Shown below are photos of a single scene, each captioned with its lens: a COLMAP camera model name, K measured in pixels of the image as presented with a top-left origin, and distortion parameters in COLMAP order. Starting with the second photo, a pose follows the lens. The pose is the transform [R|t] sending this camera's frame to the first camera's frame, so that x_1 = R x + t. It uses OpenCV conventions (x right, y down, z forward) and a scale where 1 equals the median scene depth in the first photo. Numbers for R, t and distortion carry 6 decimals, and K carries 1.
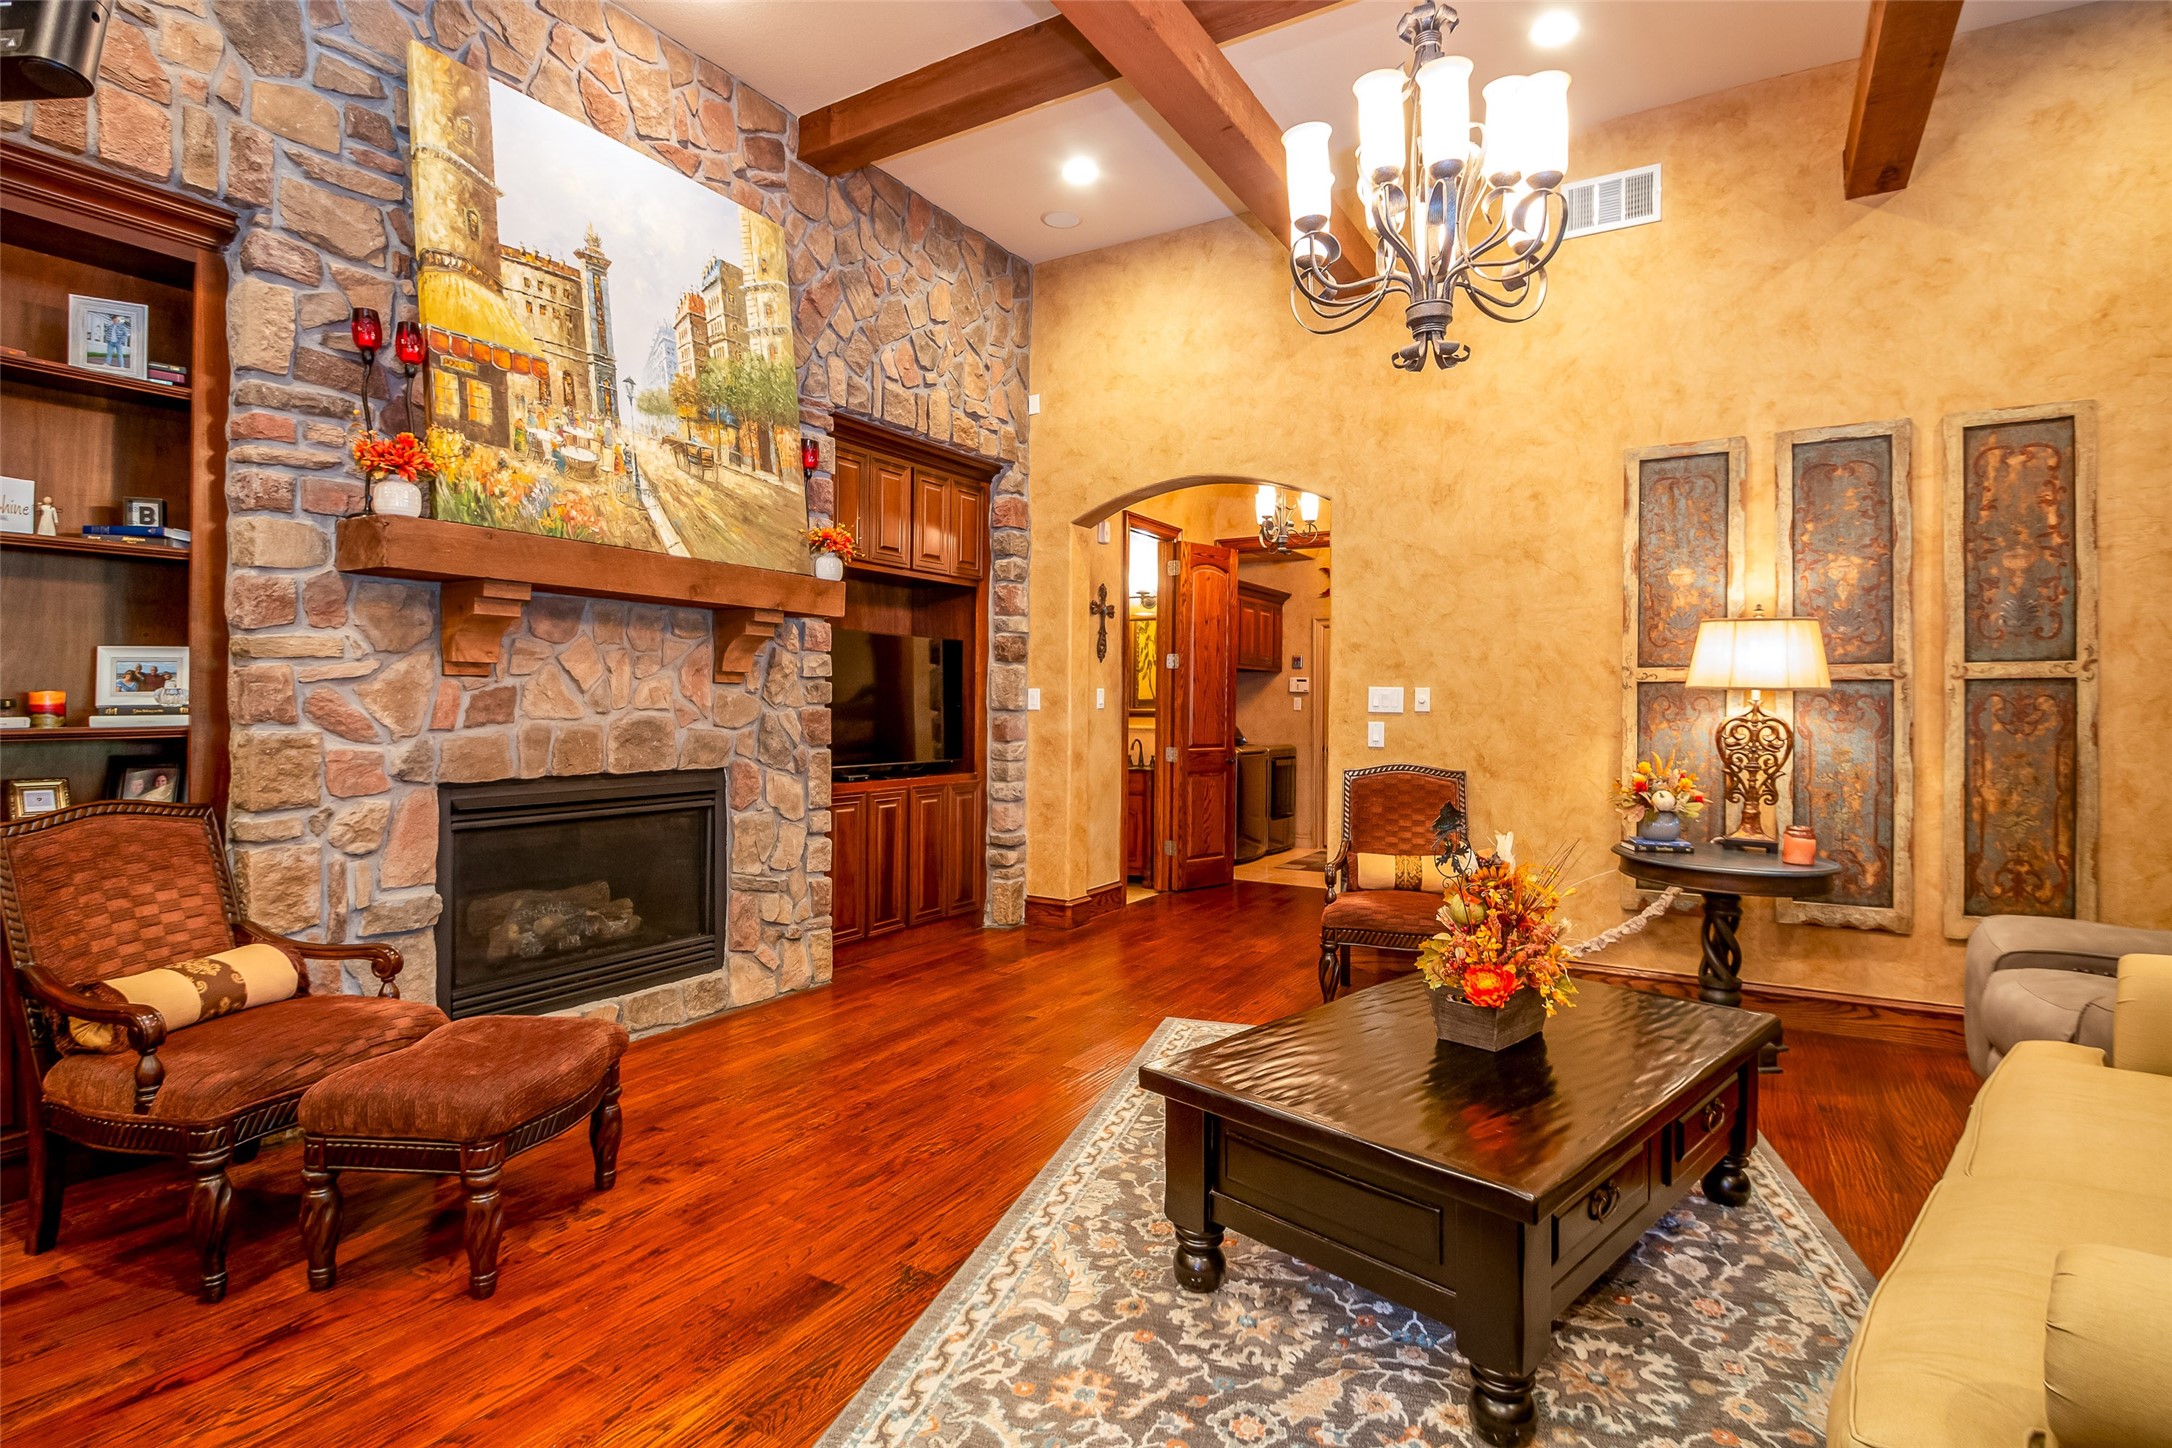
lens RADIAL K [[1063.7, 0, 1085.8], [0, 1063.7, 710.7], [0, 0, 1]] dist [-0.001105, -0.004740]
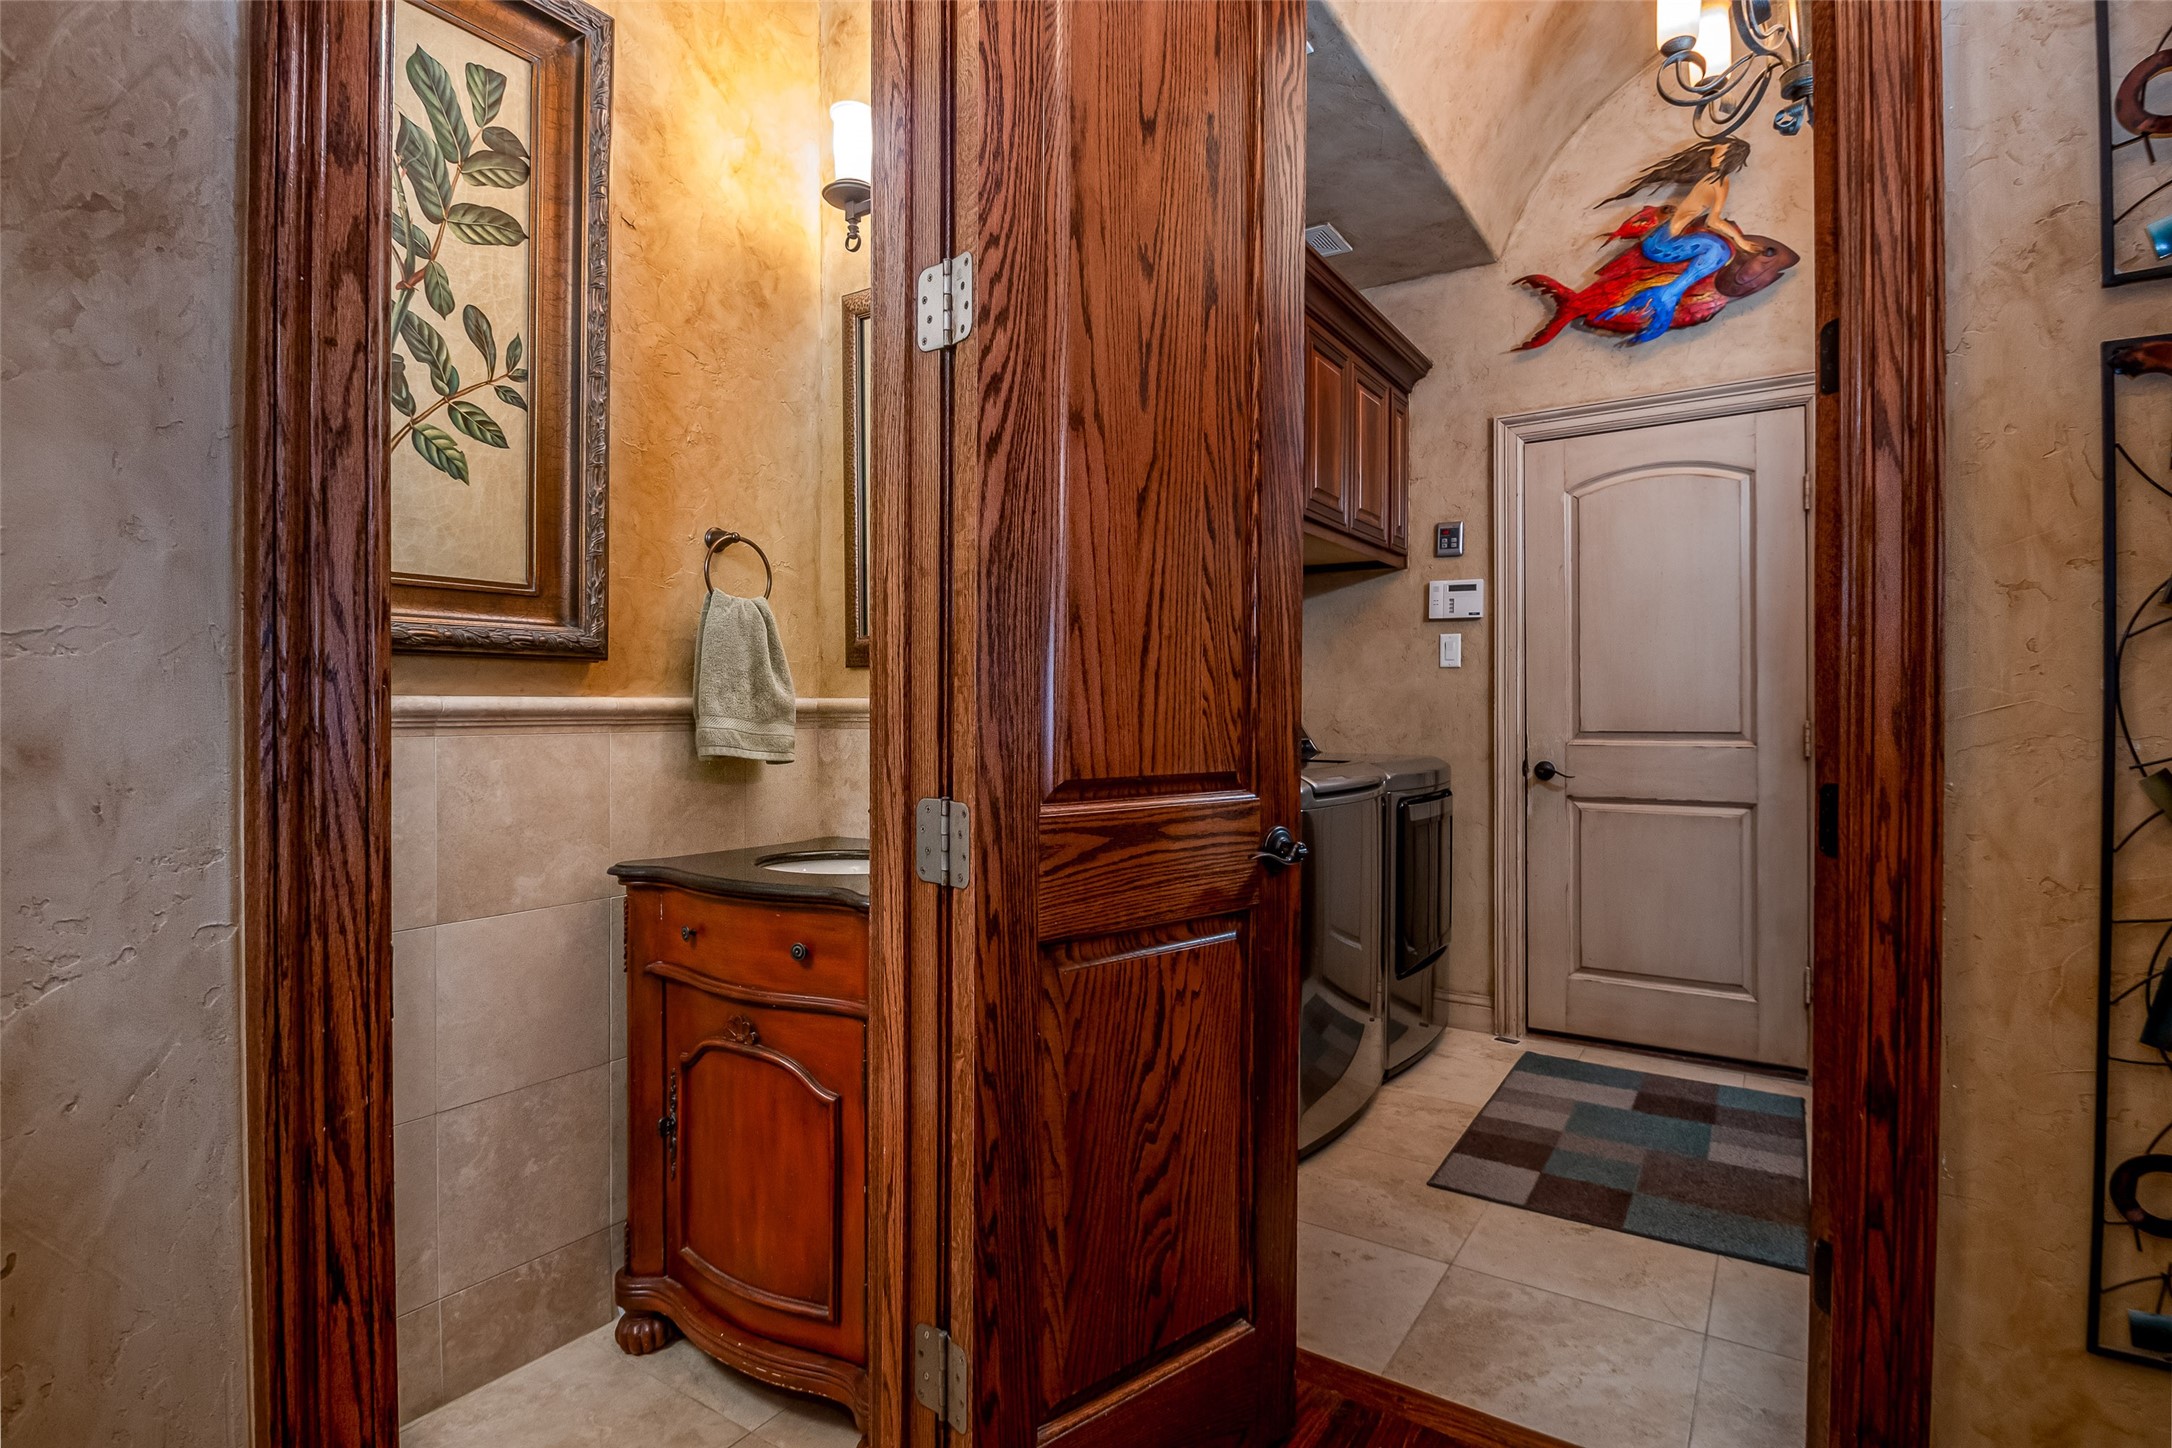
lens RADIAL K [[1063.7, 0, 1085.7], [0, 1063.7, 720.2], [0, 0, 1]] dist [-0.001105, -0.004740]
pose [[0.999385, -0.008489, -0.034033, 0.082341], [0.008609, 0.999957, 0.003354, 0.016135], [0.034003, -0.003645, 0.999415, 0.619941]]
